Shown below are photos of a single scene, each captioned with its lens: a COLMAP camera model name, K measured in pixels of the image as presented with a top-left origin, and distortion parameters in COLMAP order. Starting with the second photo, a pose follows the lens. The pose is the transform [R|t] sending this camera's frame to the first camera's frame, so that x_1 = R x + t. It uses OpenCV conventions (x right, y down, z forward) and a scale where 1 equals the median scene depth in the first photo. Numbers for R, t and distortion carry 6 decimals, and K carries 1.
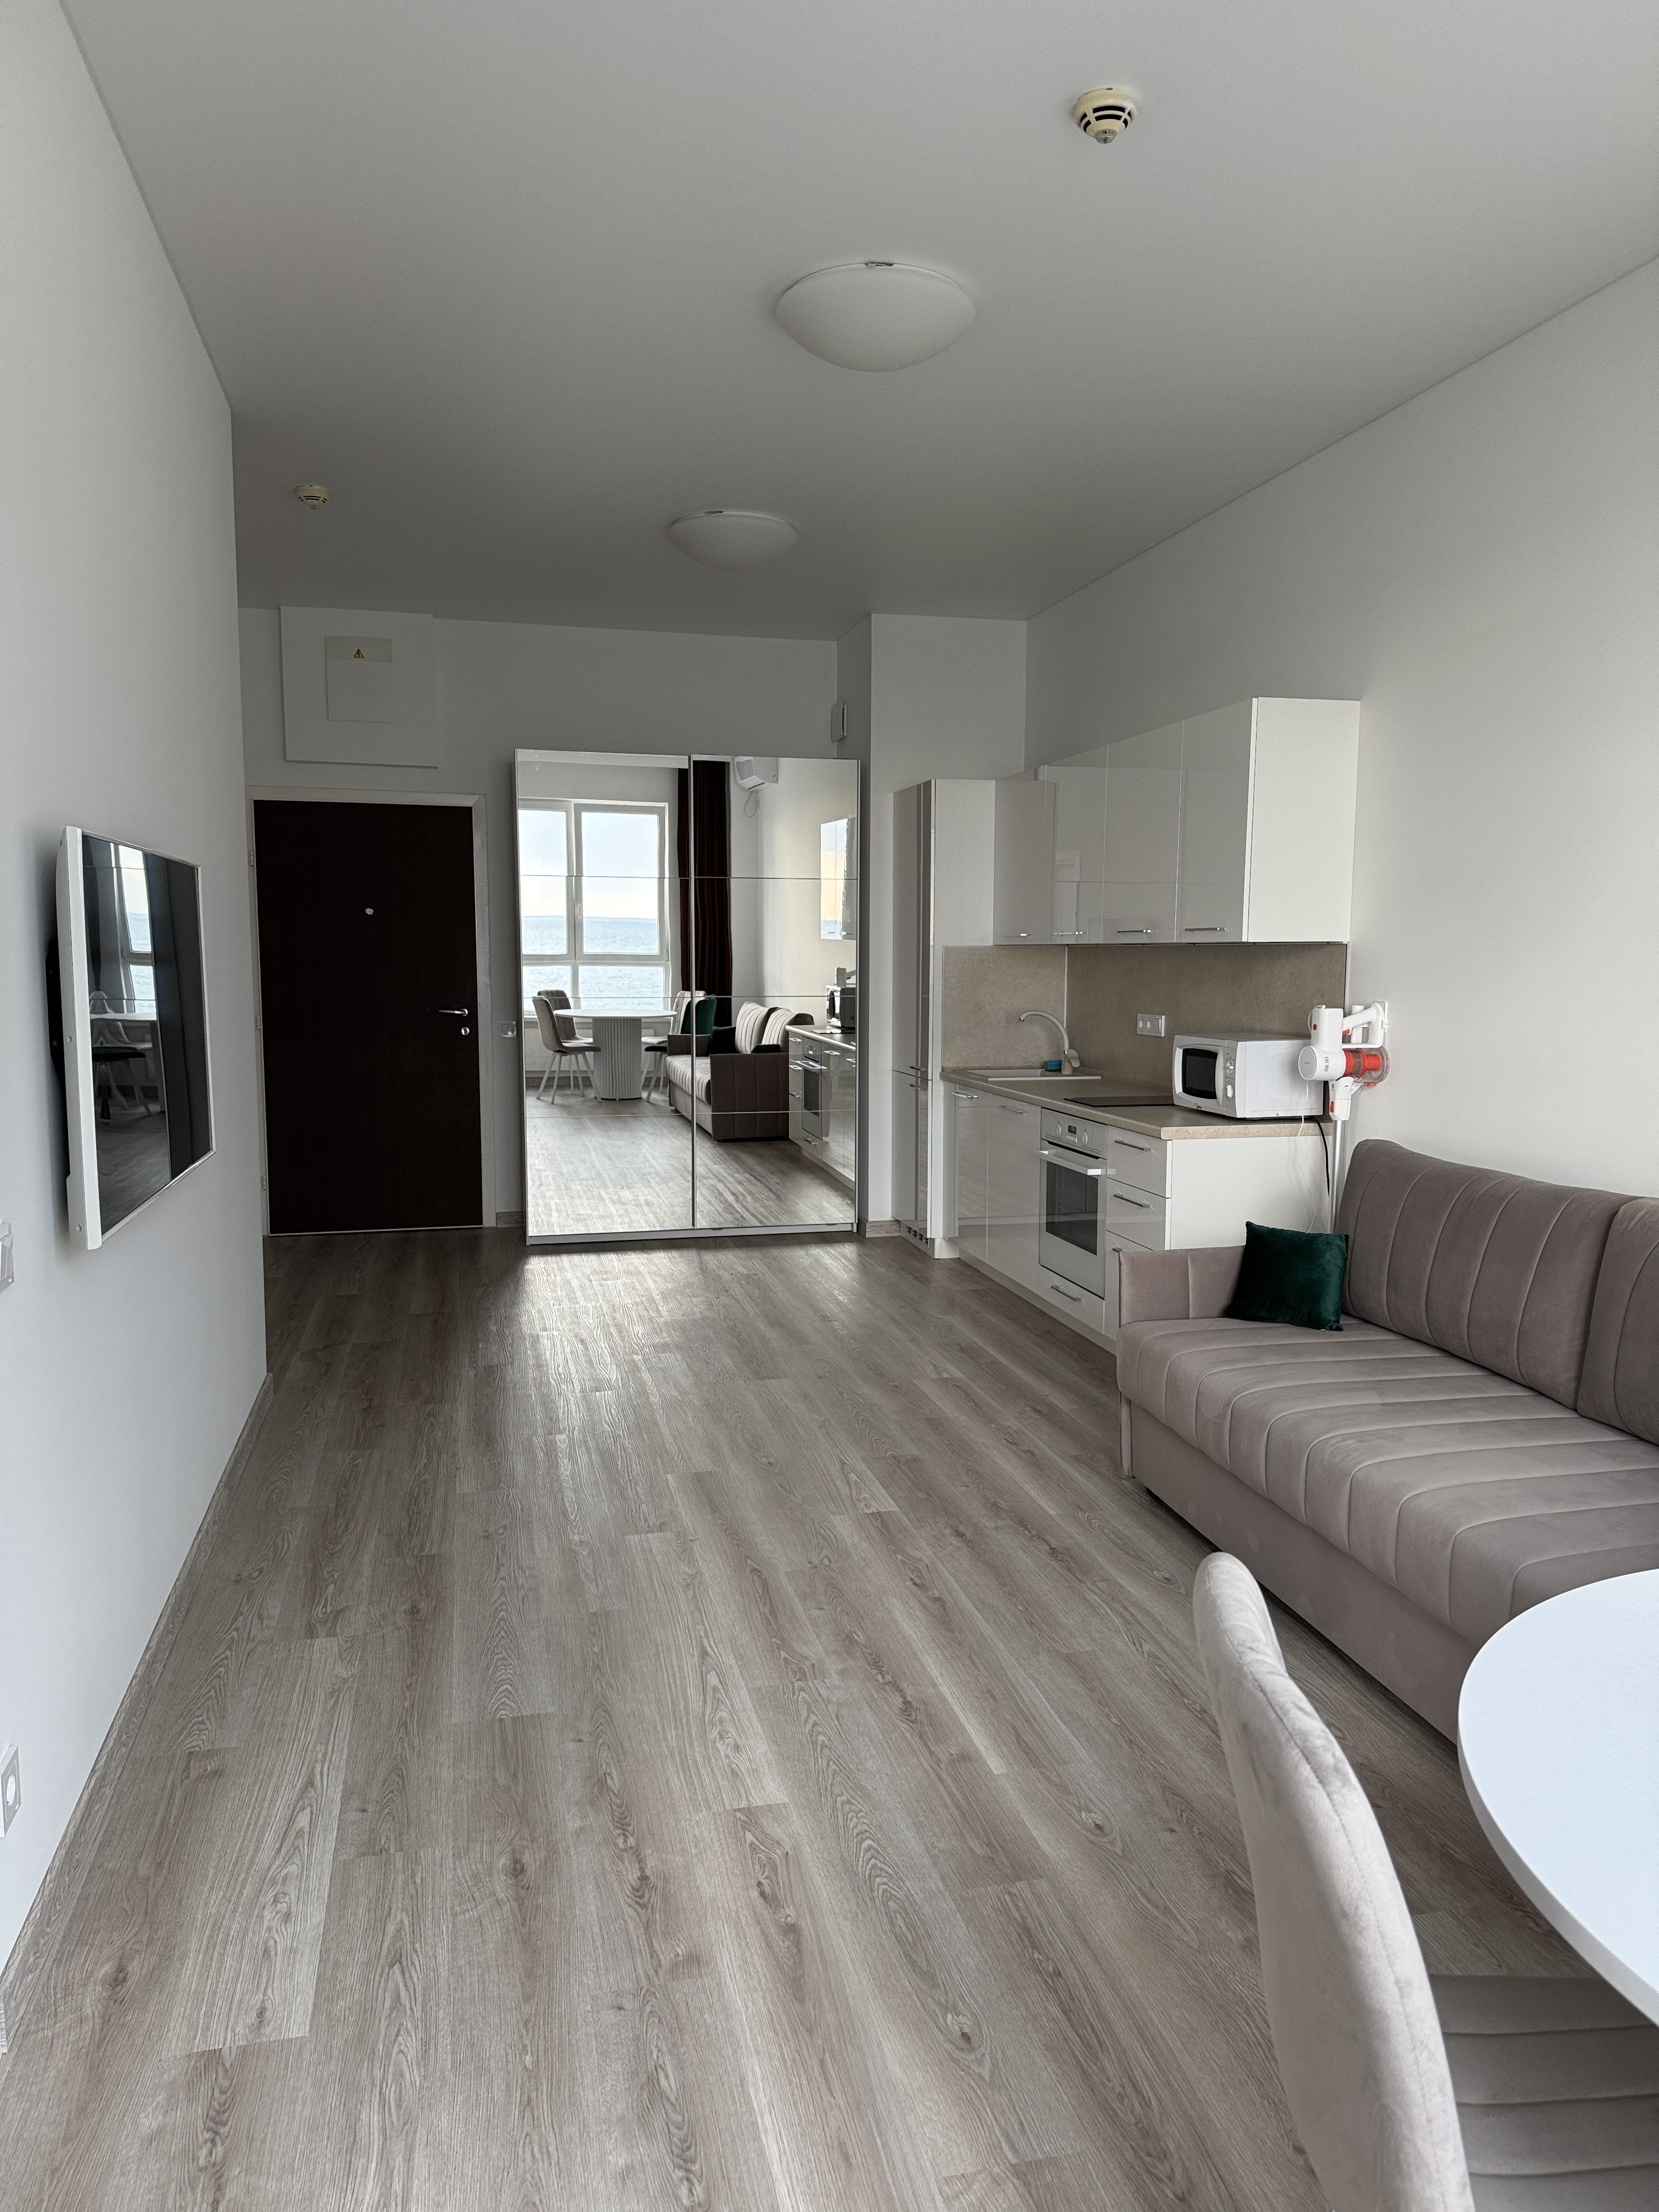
lens RADIAL K [[1463.7, 0, 900.5], [0, 1463.7, 1105.9], [0, 0, 1]] dist [0.003824, -0.040722]
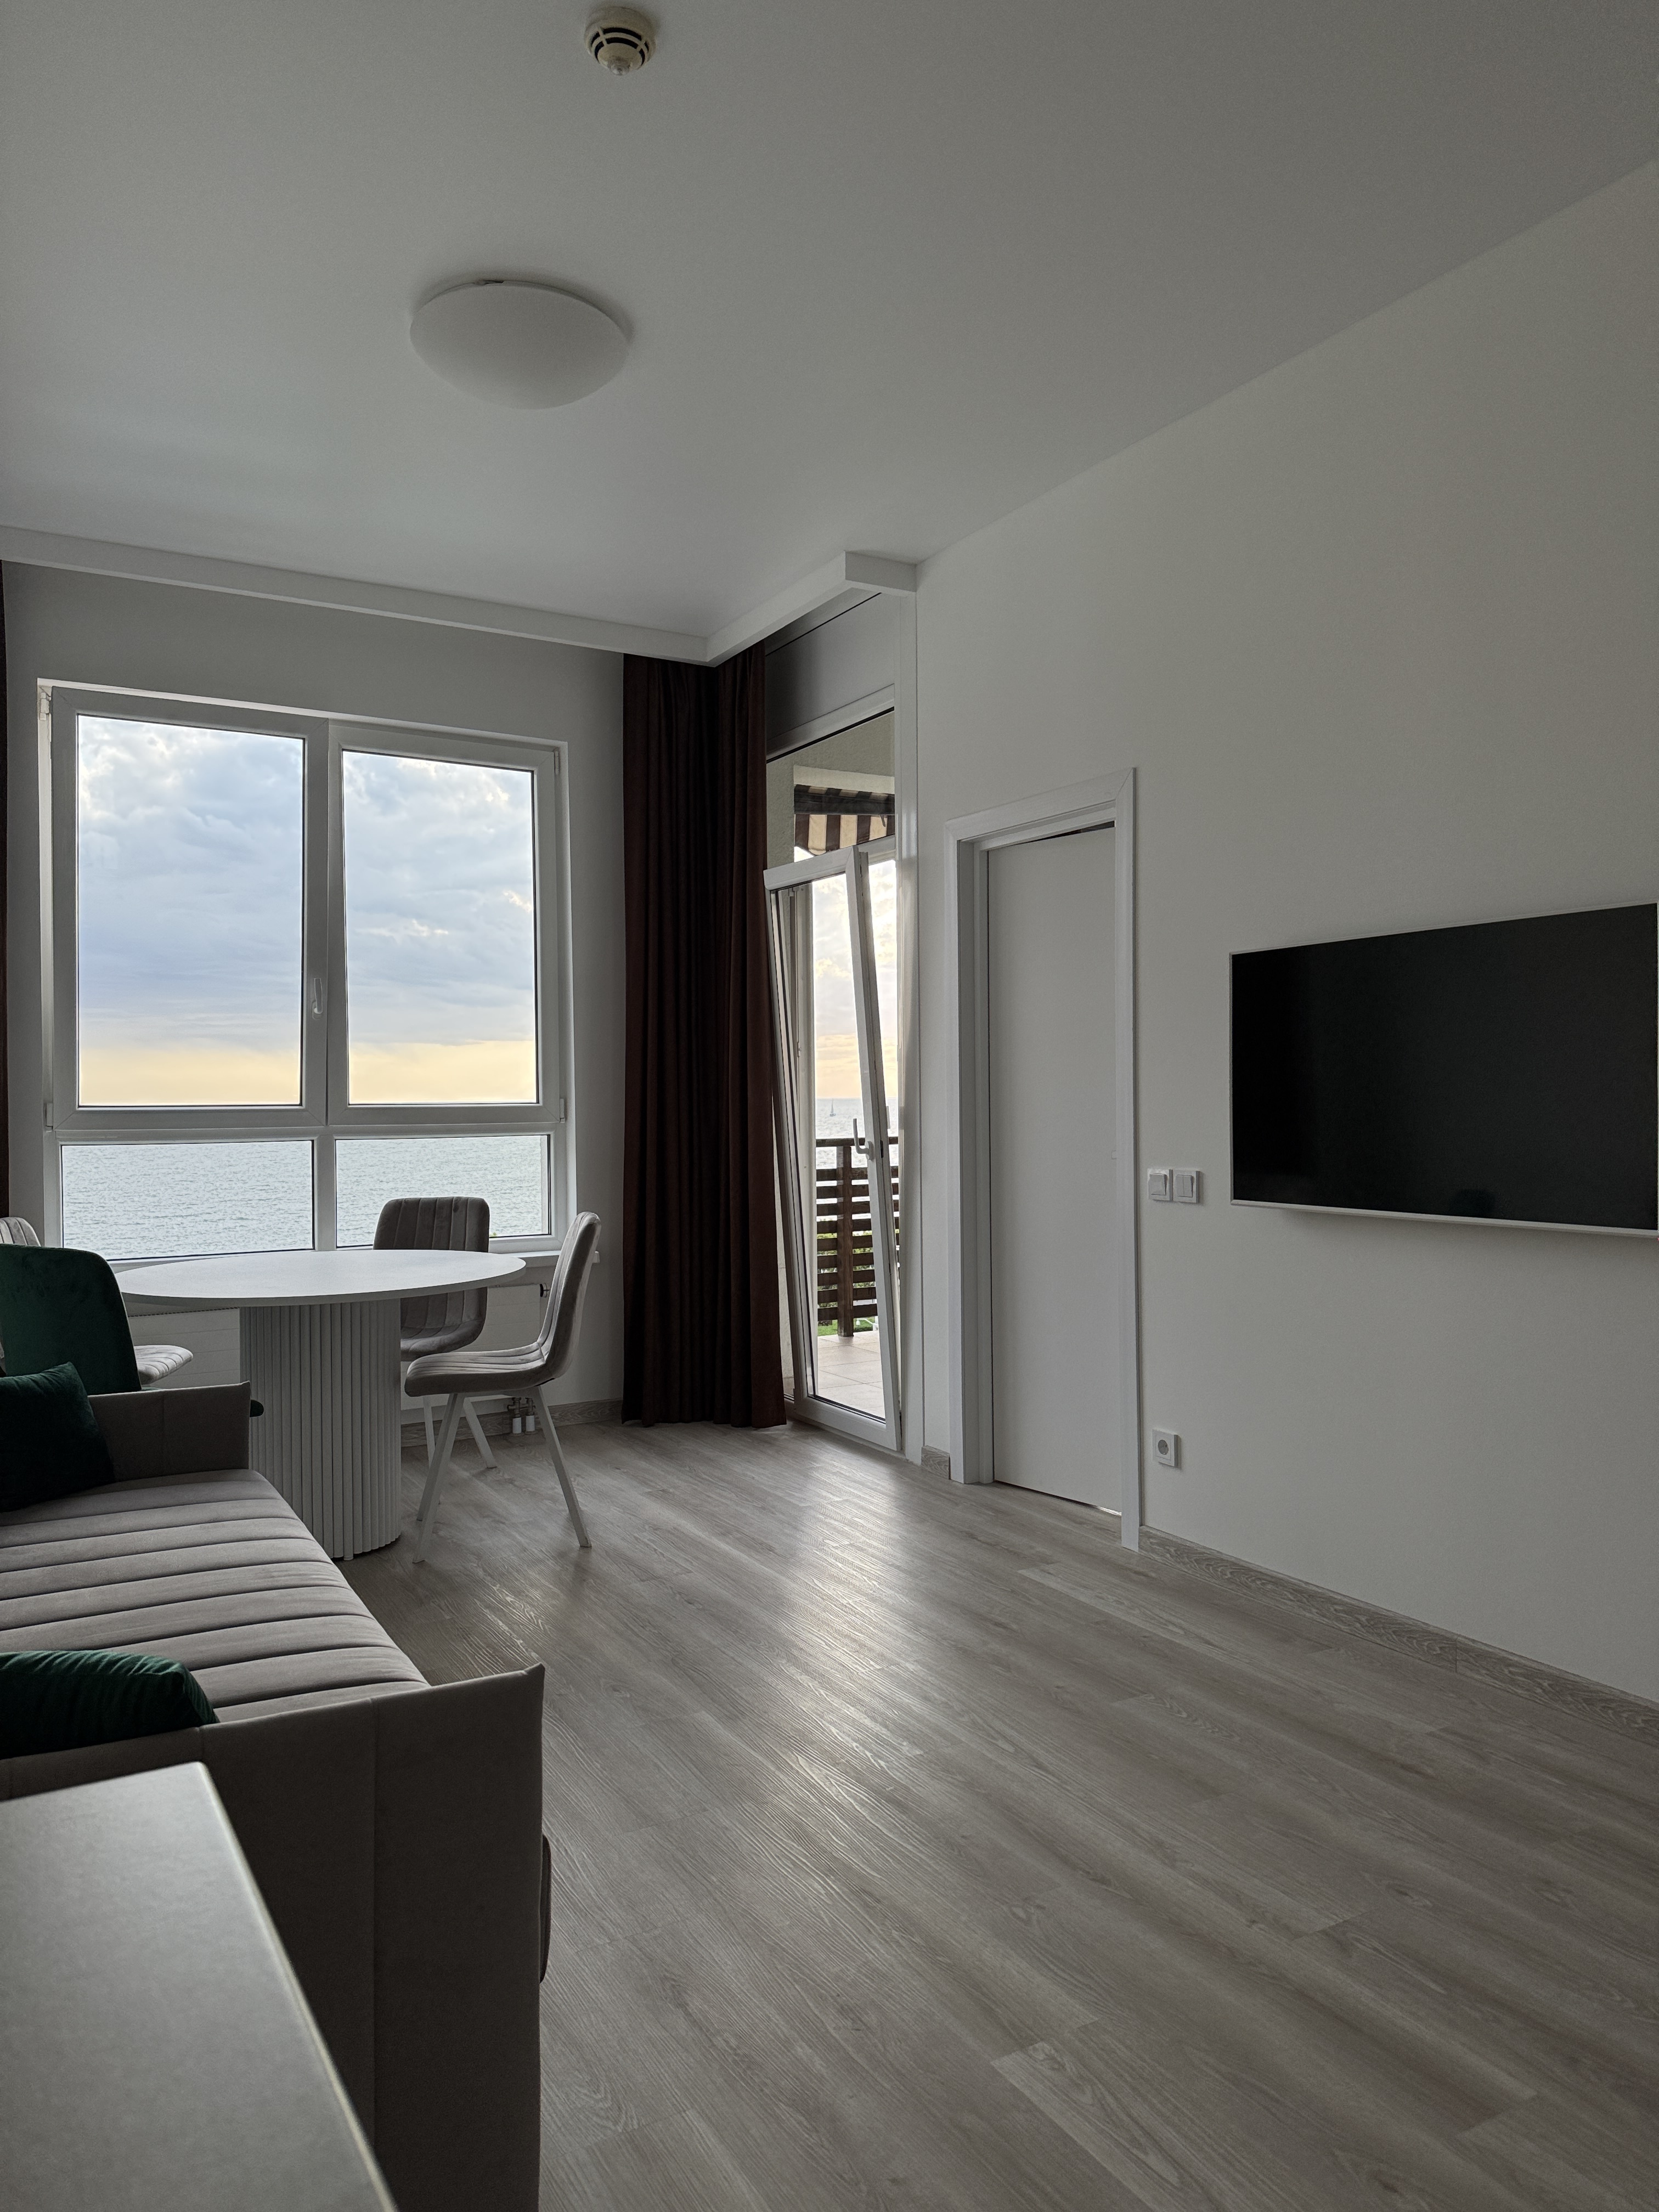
lens RADIAL K [[1549.5, 0, 829.5], [0, 1549.5, 1106.0], [0, 0, 1]] dist [0.047498, -0.063067]
pose [[-0.968579, 0.001851, -0.248698, 0.222281], [-0.024761, 0.994286, 0.103834, -0.125962], [0.247469, 0.106730, -0.962999, 1.763833]]
